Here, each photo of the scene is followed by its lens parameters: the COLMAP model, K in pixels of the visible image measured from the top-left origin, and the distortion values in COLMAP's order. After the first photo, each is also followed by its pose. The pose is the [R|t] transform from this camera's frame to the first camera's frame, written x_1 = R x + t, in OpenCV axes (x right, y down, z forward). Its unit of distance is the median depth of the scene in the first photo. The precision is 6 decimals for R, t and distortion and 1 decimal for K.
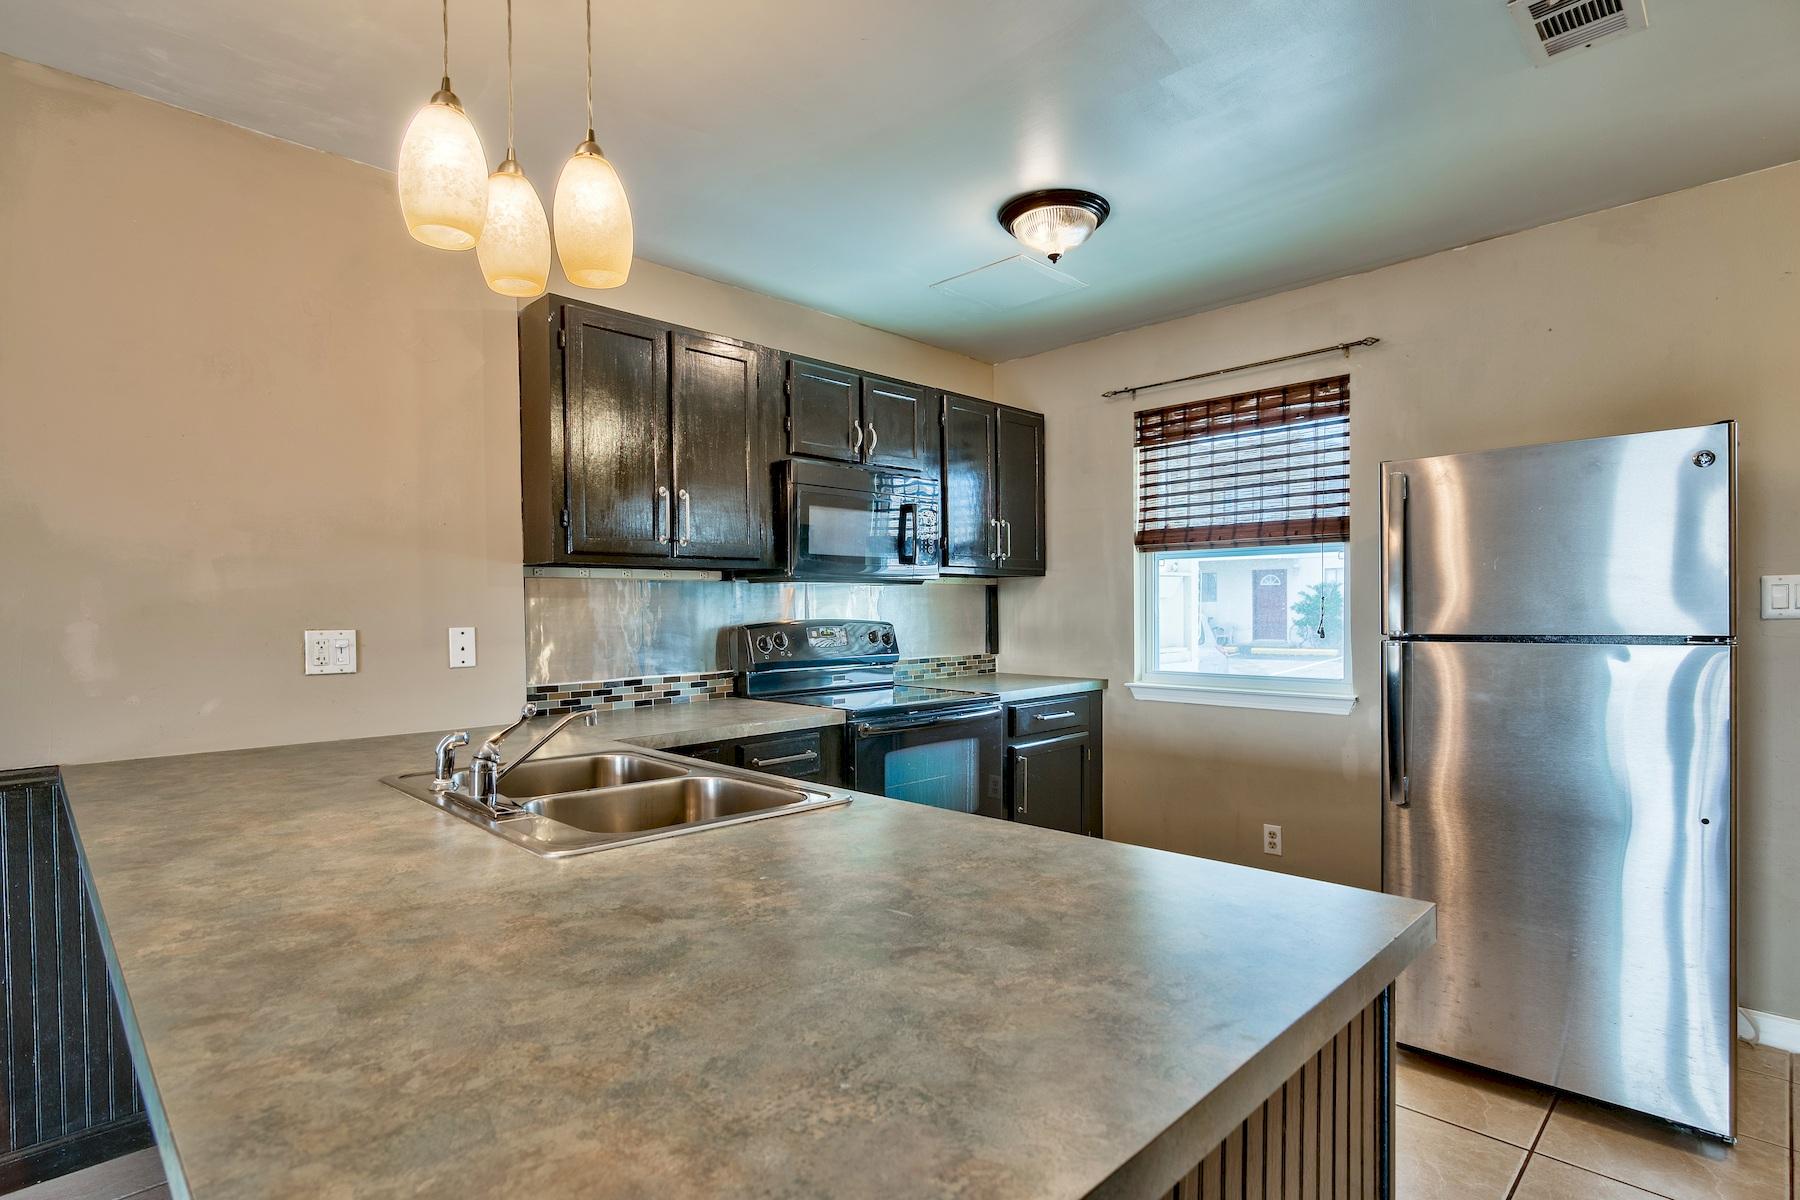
lens RADIAL K [[903.8, 0, 903.7], [0, 903.8, 609.5], [0, 0, 1]] dist [-0.000020, -0.000021]
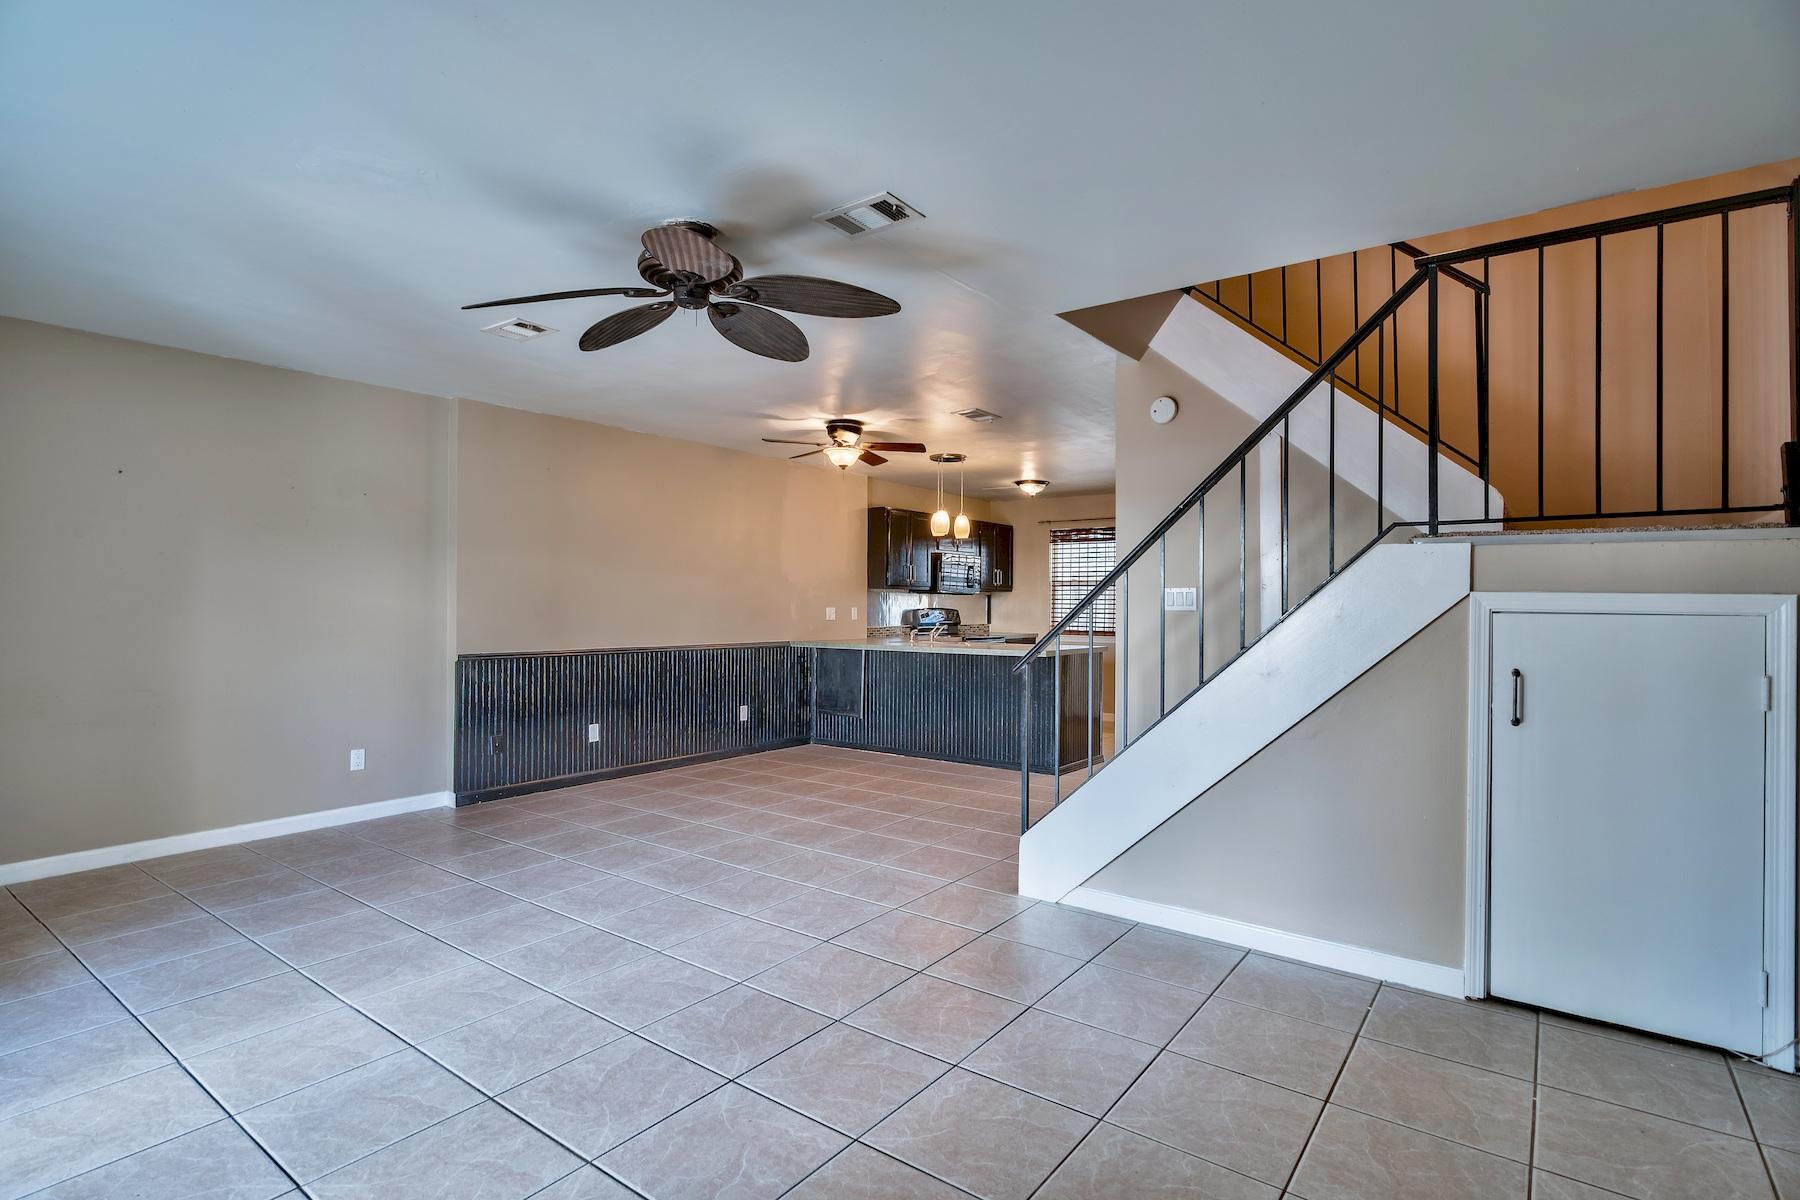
lens RADIAL K [[883.0, 0, 895.5], [0, 883.0, 603.9], [0, 0, 1]] dist [-0.001807, 0.000846]
pose [[0.991350, 0.016675, 0.130183, -0.572111], [-0.016259, 0.999859, -0.004262, 0.013640], [-0.130236, 0.002109, 0.991481, -1.628295]]
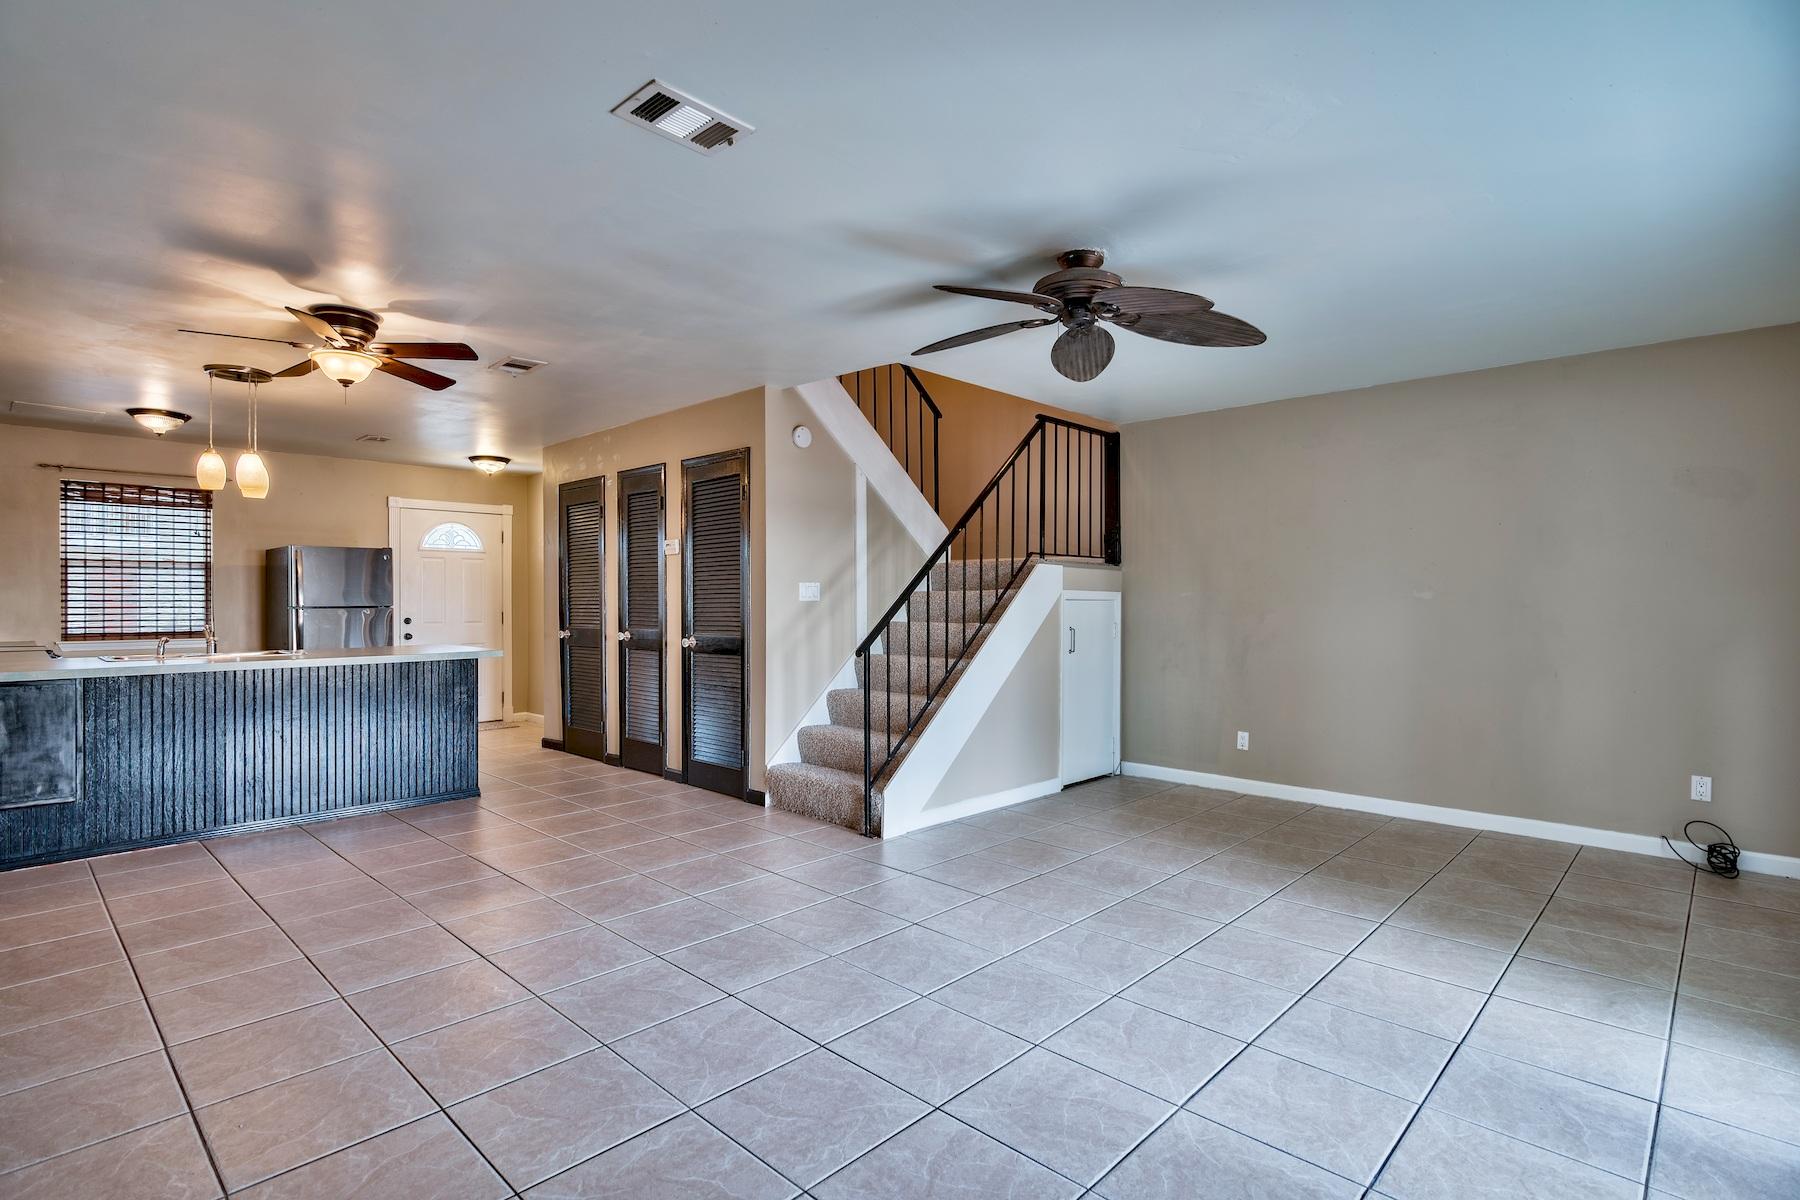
lens RADIAL K [[883.0, 0, 895.5], [0, 883.0, 603.9], [0, 0, 1]] dist [-0.001807, 0.000846]
pose [[-0.013707, 0.003819, 0.999899, -1.560279], [0.001463, 0.999992, -0.003799, 0.022689], [-0.999905, 0.001411, -0.013713, -0.583338]]
